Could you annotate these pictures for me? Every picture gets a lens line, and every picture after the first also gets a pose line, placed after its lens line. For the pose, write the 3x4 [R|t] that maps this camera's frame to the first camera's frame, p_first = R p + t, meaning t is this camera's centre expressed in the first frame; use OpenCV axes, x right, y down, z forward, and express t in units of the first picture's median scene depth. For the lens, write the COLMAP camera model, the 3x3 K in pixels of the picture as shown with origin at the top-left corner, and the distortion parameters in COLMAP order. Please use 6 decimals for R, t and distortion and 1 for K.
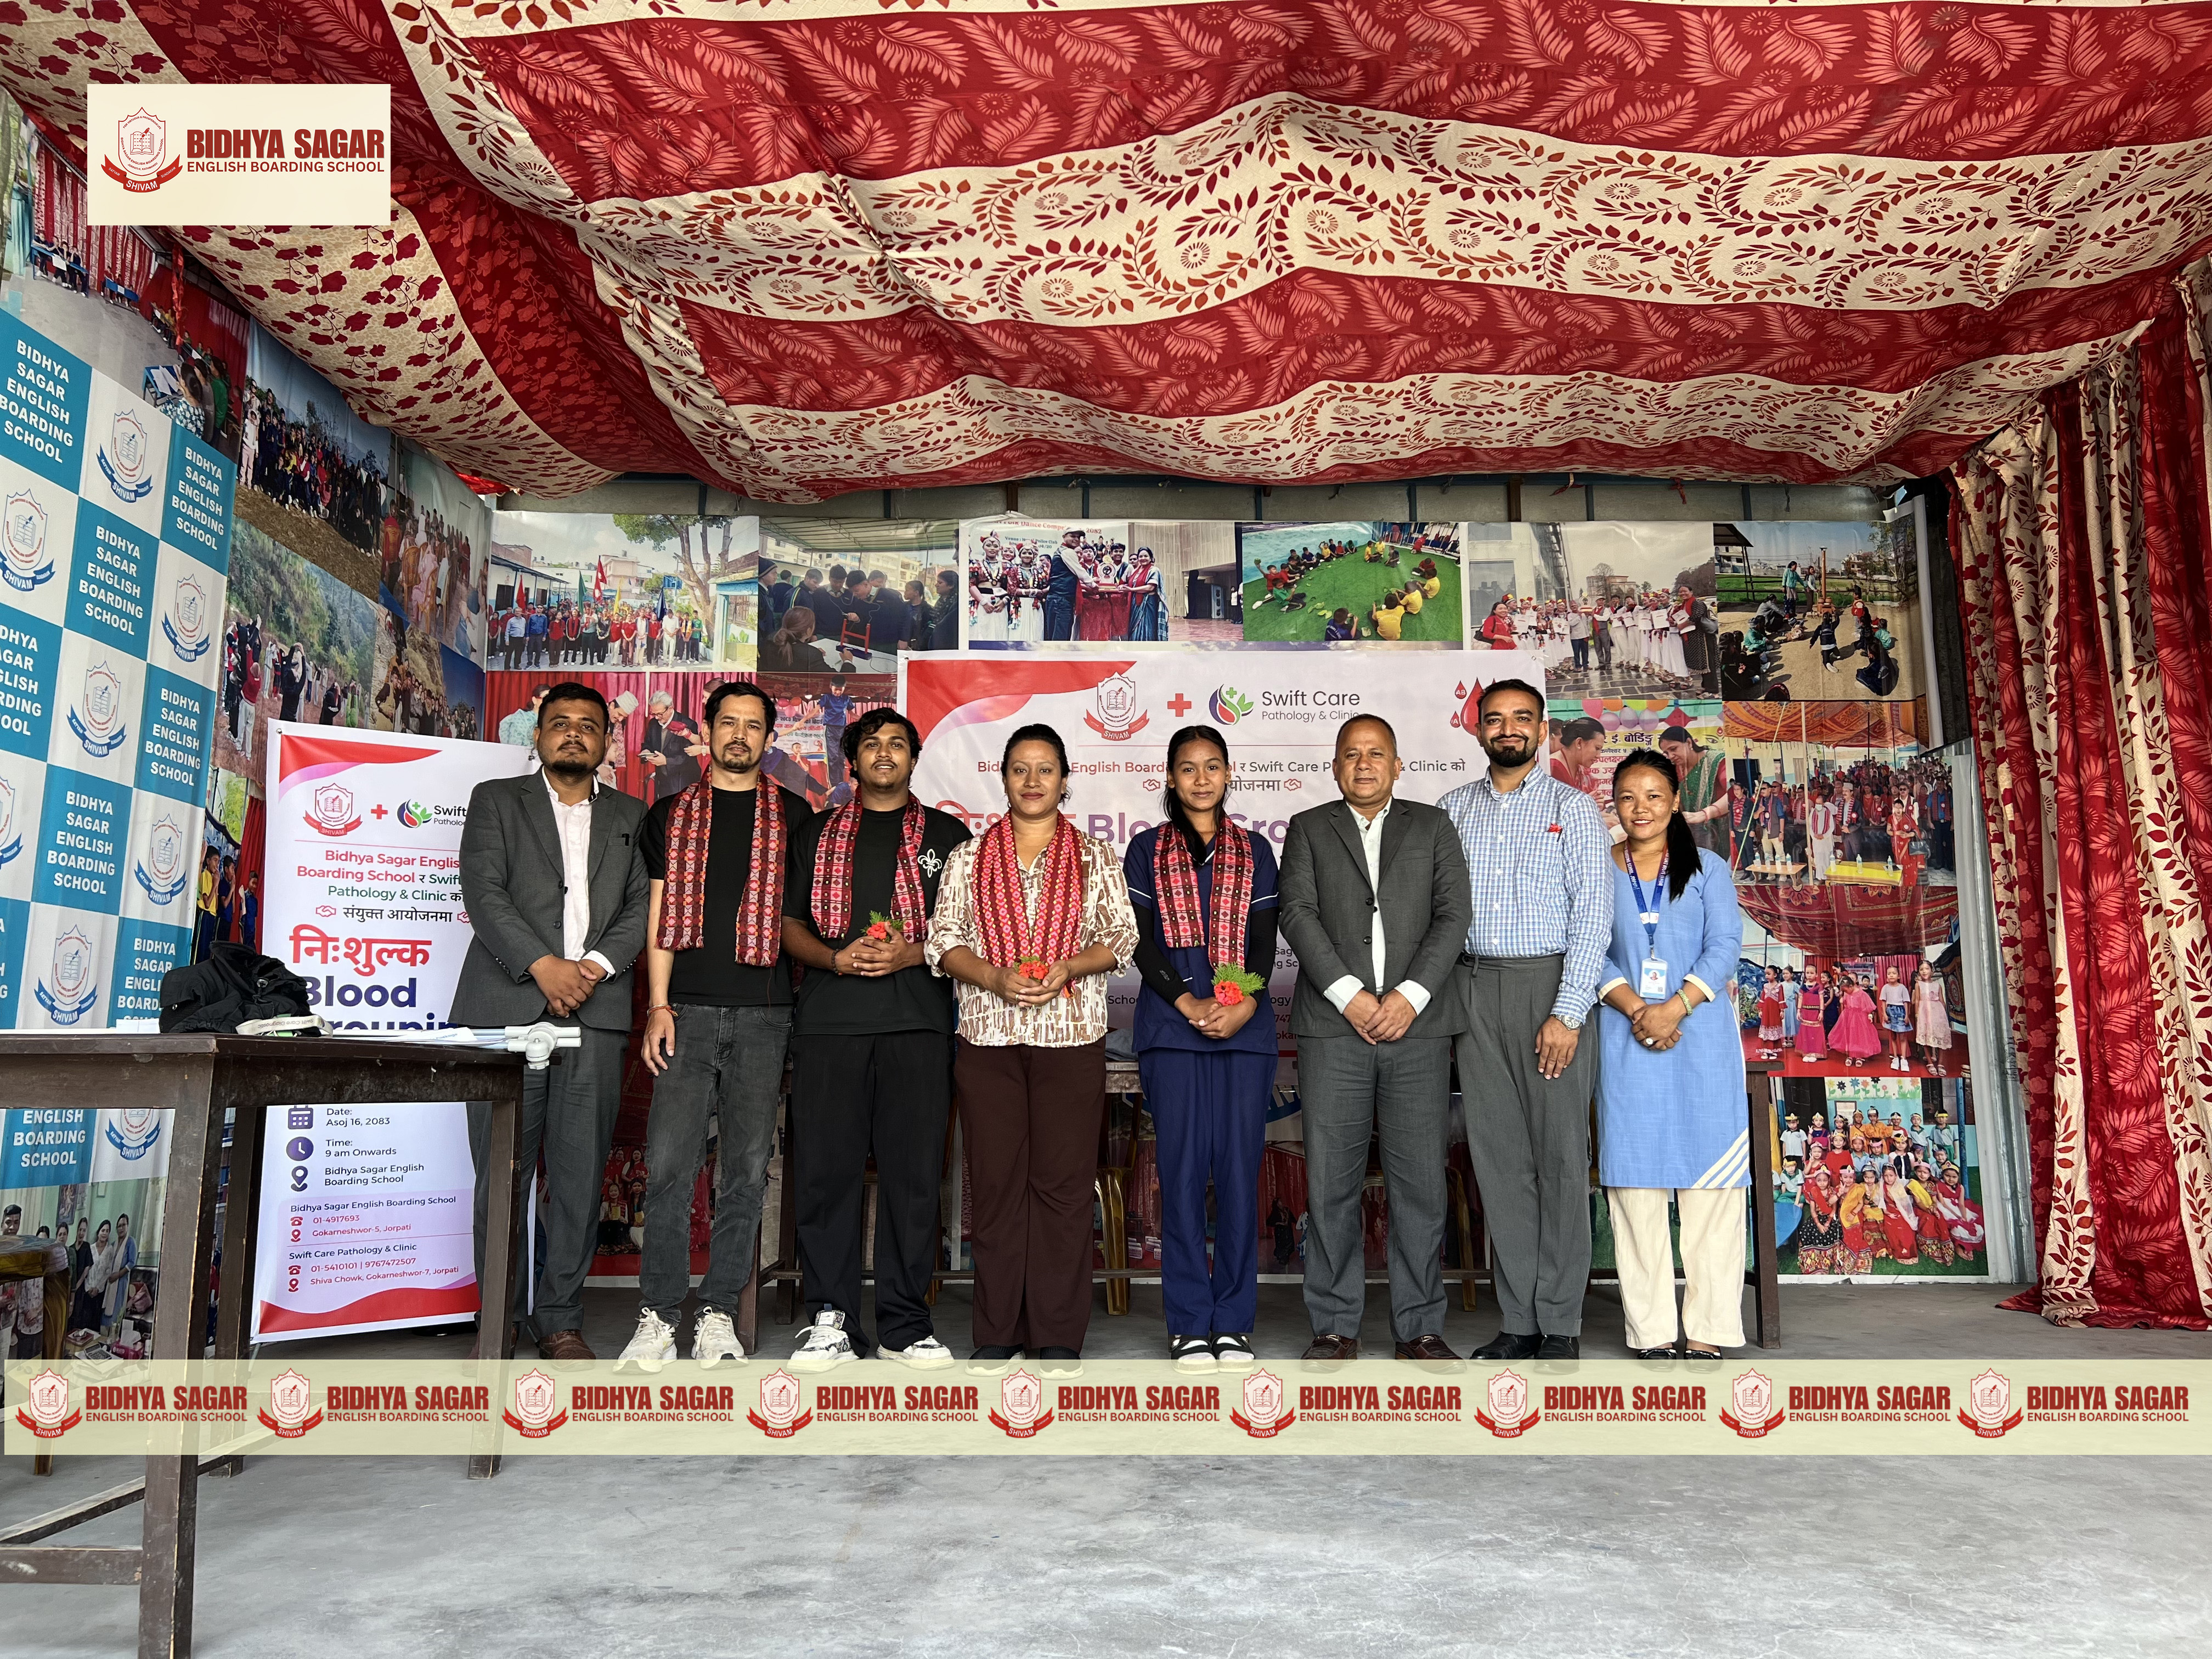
lens RADIAL K [[1636.1, 0, 1115.4], [0, 1636.1, 836.7], [0, 0, 1]] dist [0.161186, -0.358163]
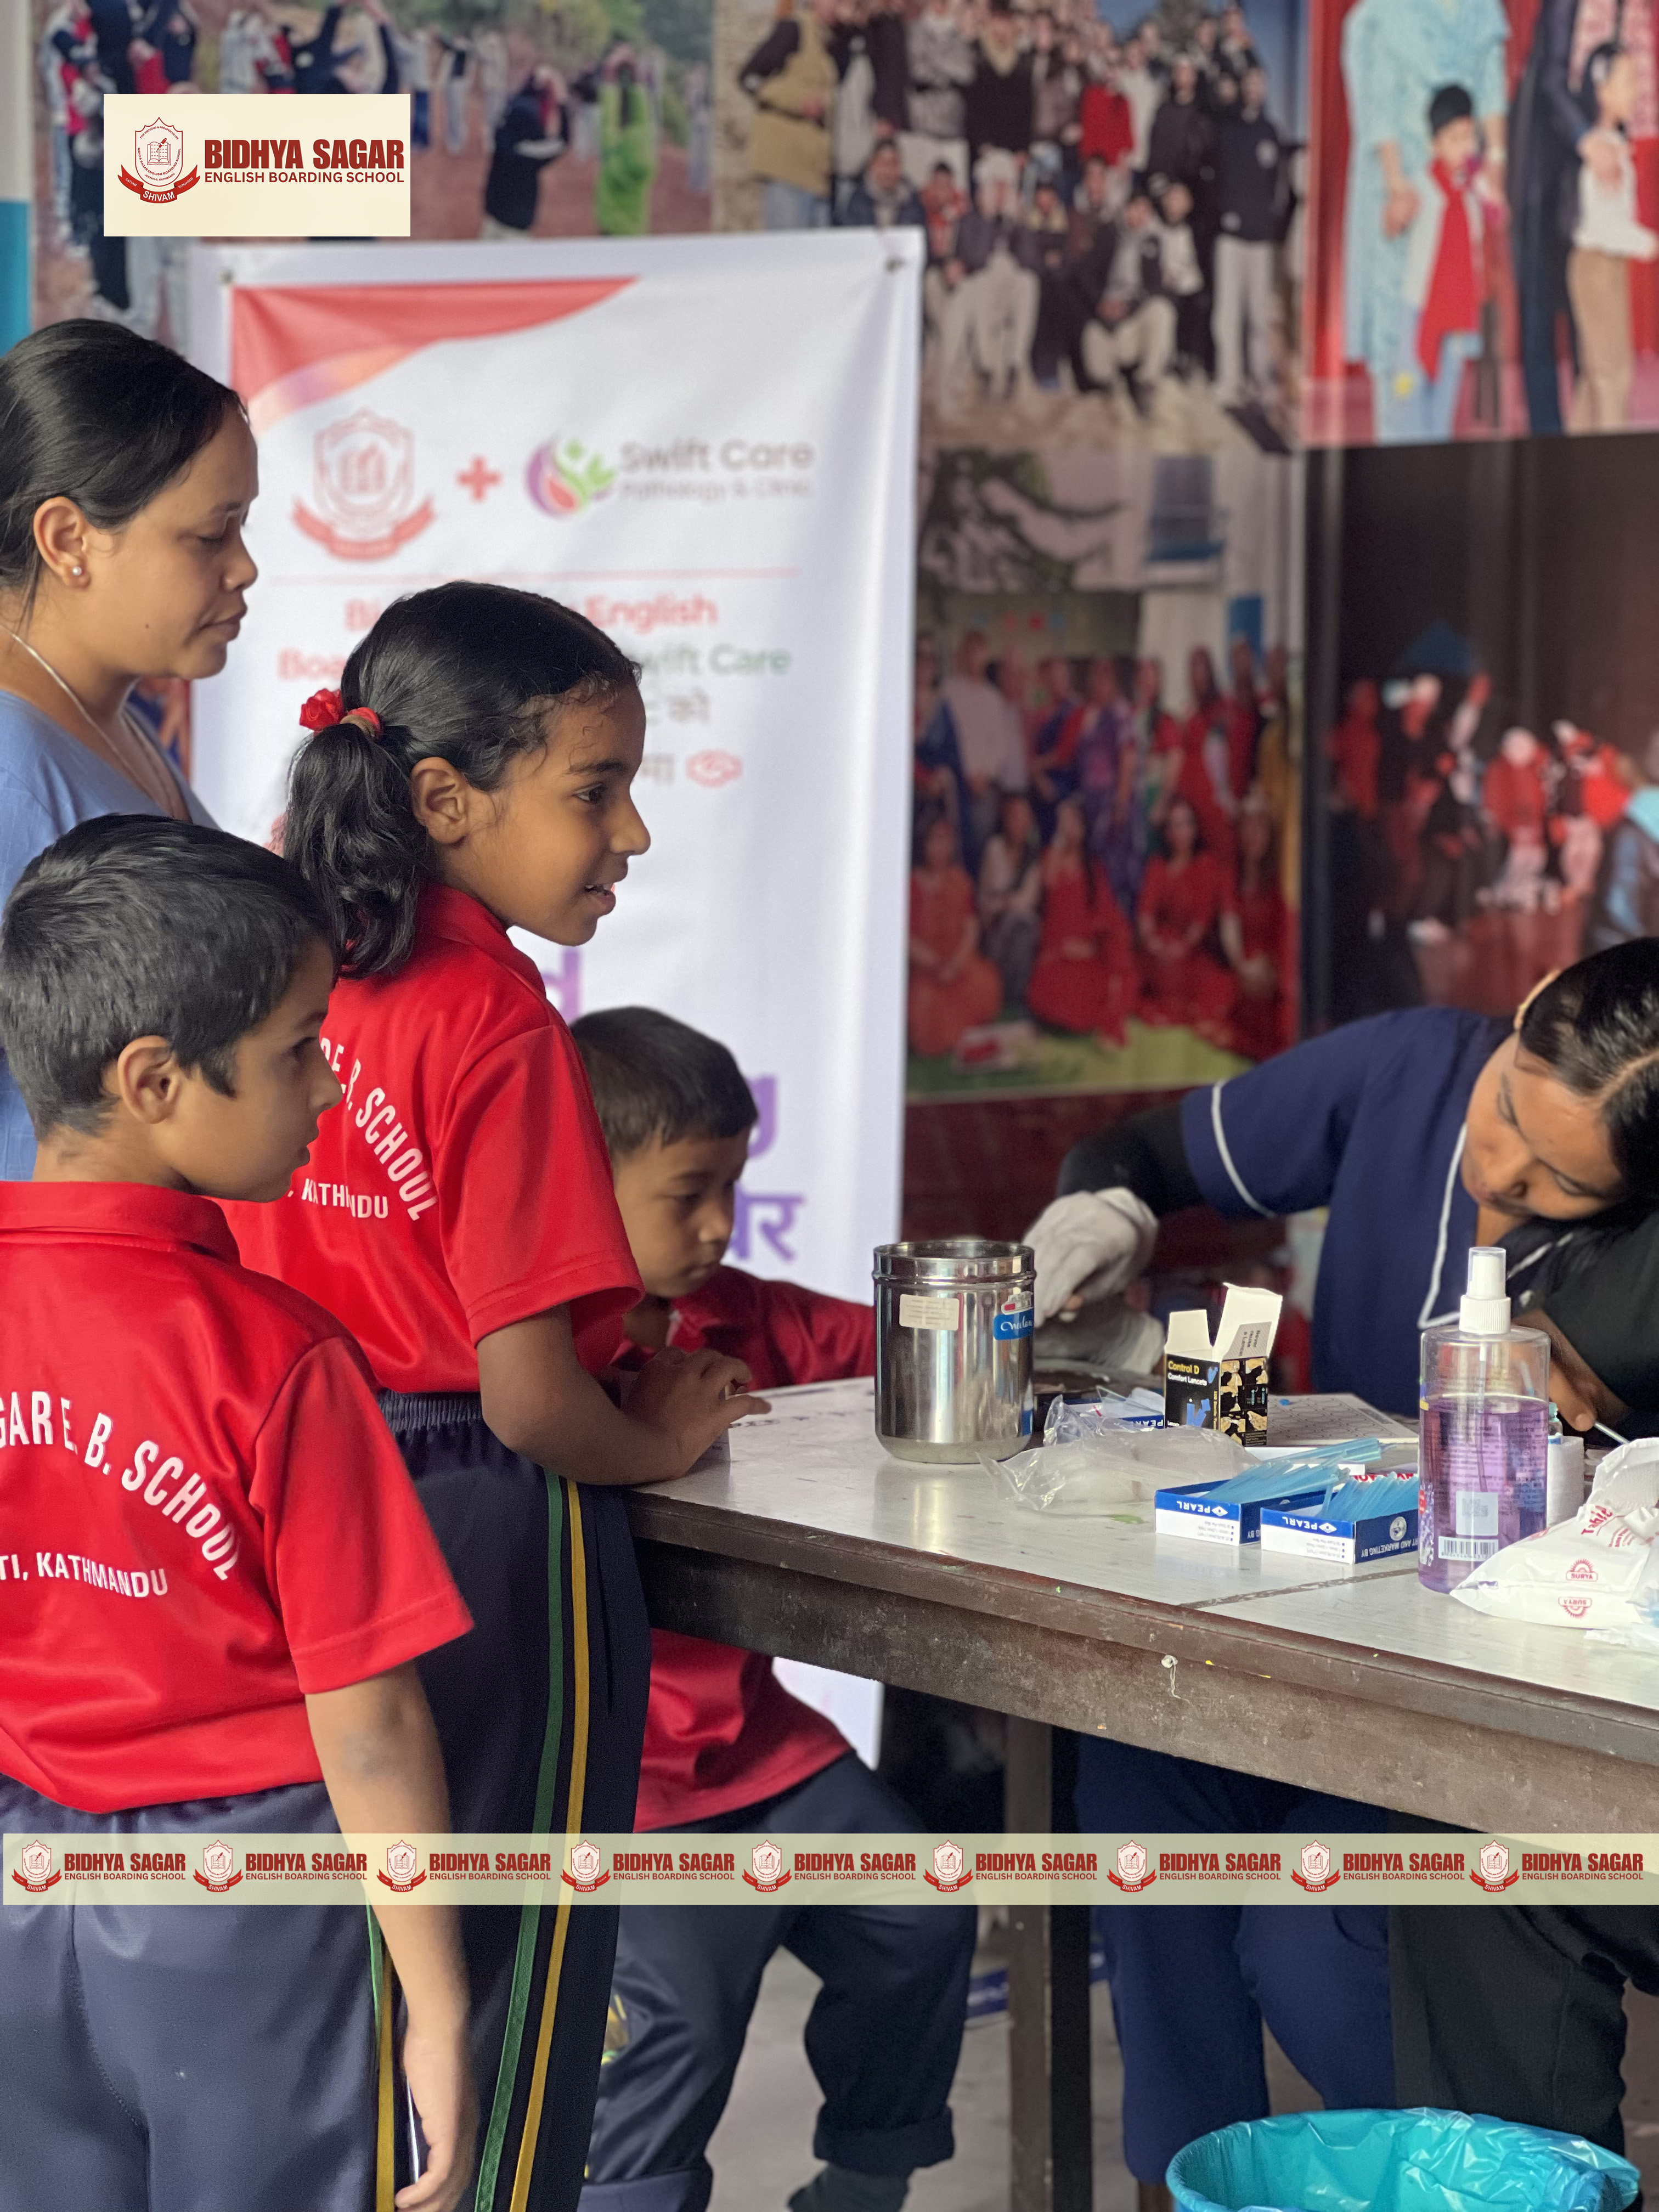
lens RADIAL K [[4814.2, 0, 761.1], [0, 4814.2, 1106.2], [0, 0, 1]] dist [0.047915, 0.595640]
pose [[0.624818, 0.080945, -0.776563, 0.297373], [0.109987, 0.975568, 0.190183, -0.054363], [0.772984, -0.204242, 0.600650, 0.305118]]
